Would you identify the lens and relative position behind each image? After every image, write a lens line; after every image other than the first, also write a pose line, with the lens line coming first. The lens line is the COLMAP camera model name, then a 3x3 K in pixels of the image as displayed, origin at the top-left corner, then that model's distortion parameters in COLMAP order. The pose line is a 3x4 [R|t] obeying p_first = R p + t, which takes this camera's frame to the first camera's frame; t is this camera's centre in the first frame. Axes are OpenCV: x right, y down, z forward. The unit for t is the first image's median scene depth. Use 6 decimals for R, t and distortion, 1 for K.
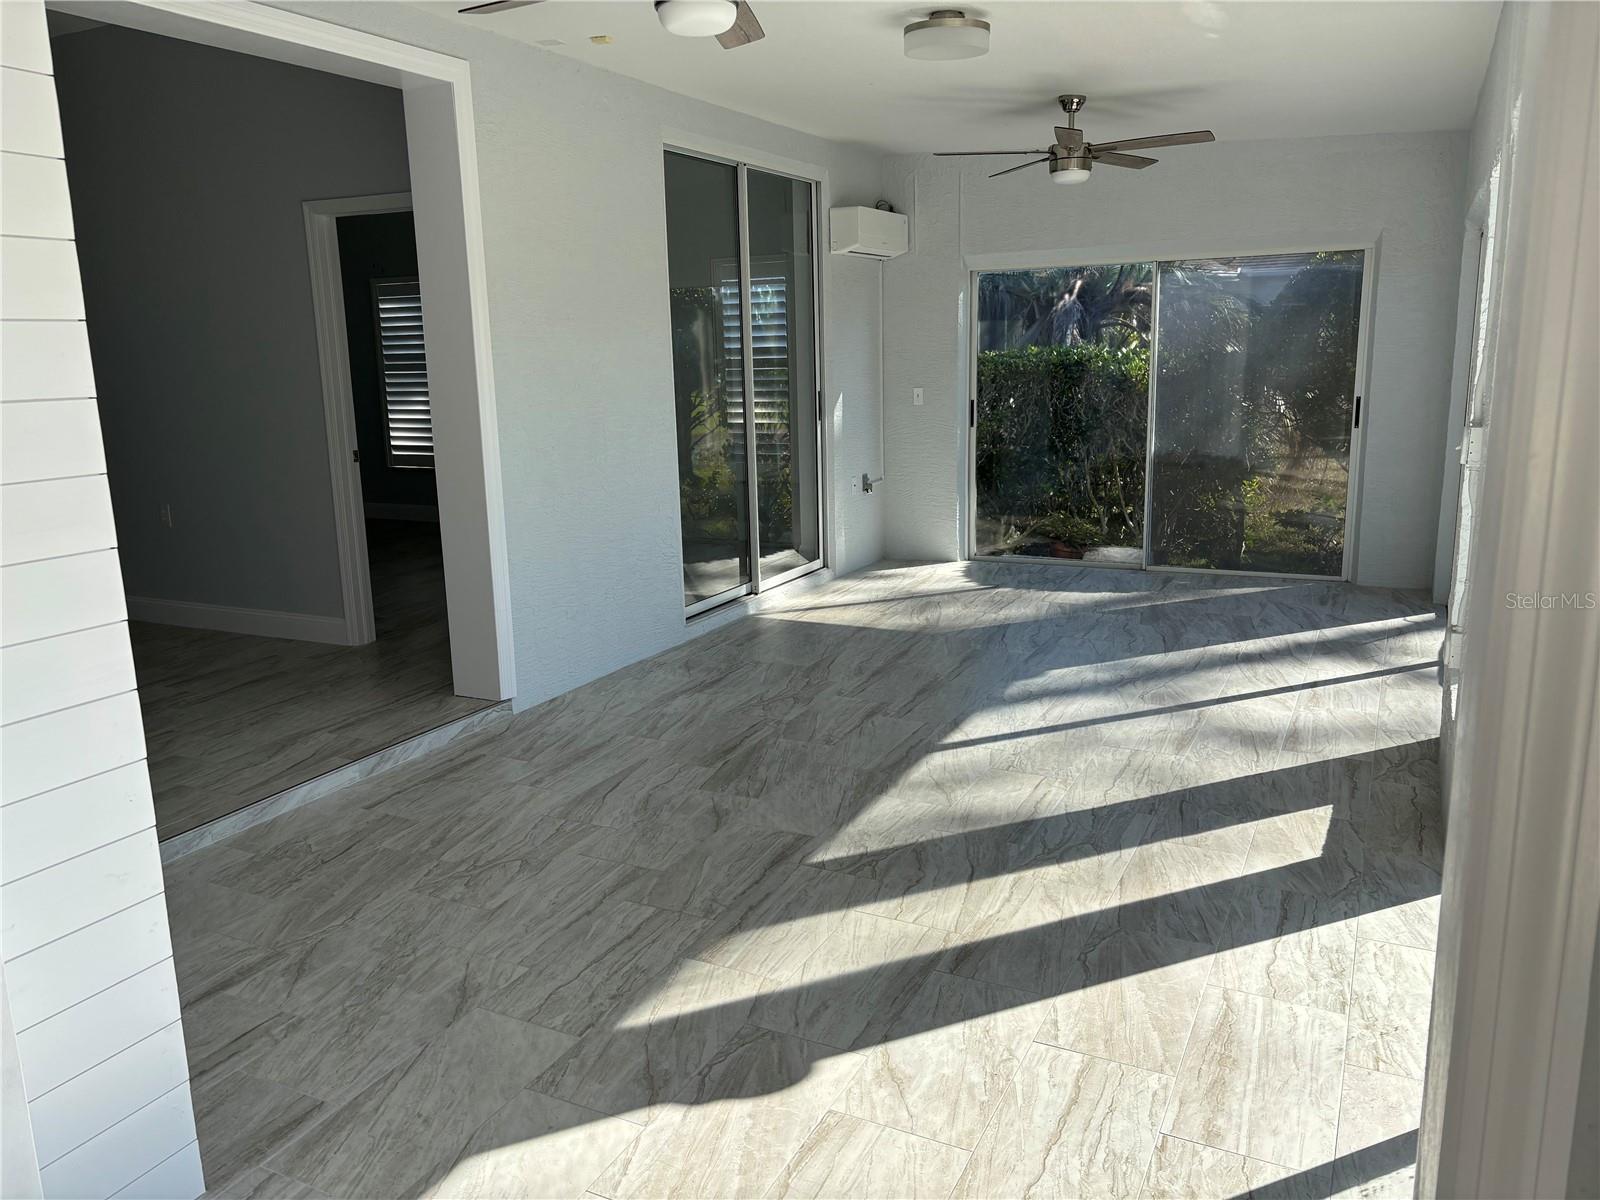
lens RADIAL K [[1207.2, 0, 790.4], [0, 1207.2, 591.5], [0, 0, 1]] dist [0.049681, -0.046146]
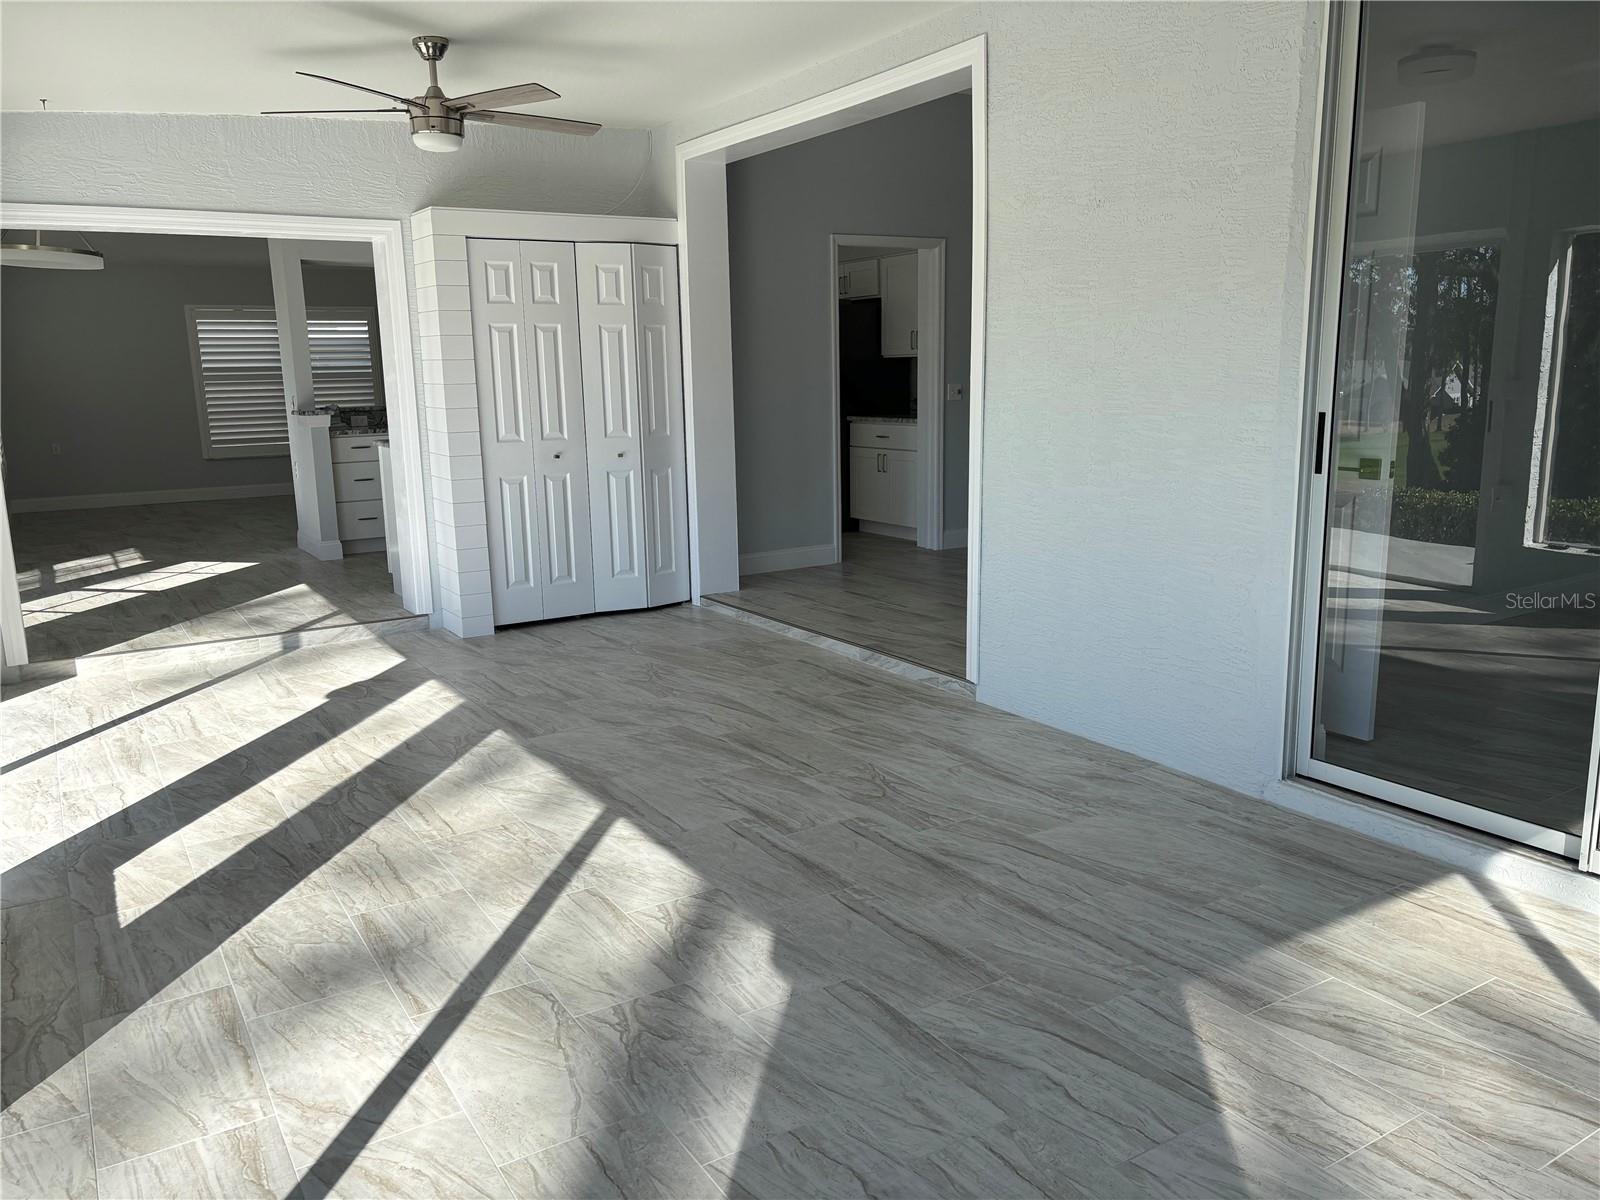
lens RADIAL K [[1207.2, 0, 790.8], [0, 1207.2, 605.1], [0, 0, 1]] dist [0.049681, -0.046146]
pose [[-0.520306, 0.203016, -0.829498, 0.815291], [-0.140288, 0.937816, 0.317522, -0.329023], [0.842378, 0.281577, -0.459471, 1.632739]]
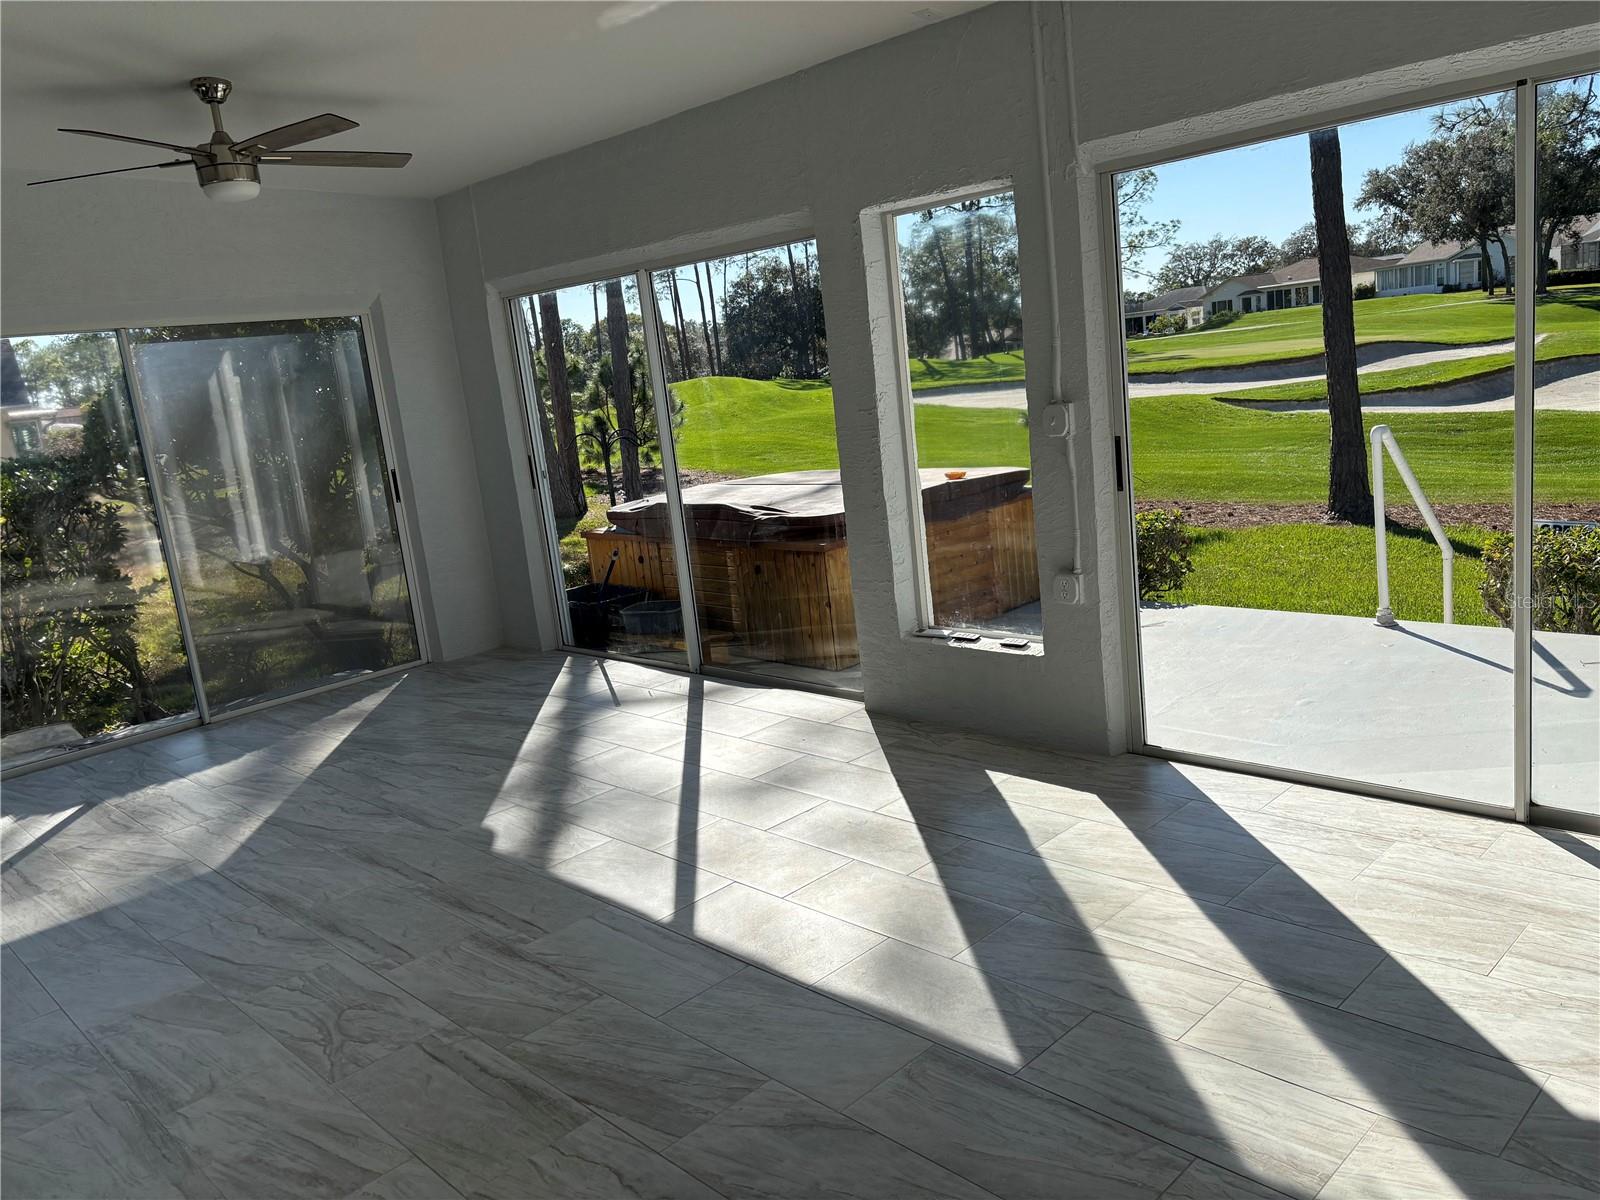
lens RADIAL K [[1207.2, 0, 804.8], [0, 1207.2, 598.2], [0, 0, 1]] dist [0.049681, -0.046146]
pose [[0.318358, -0.198335, 0.926990, -0.555854], [0.290621, 0.951202, 0.103706, -0.124319], [-0.902323, 0.236387, 0.360463, 0.702974]]
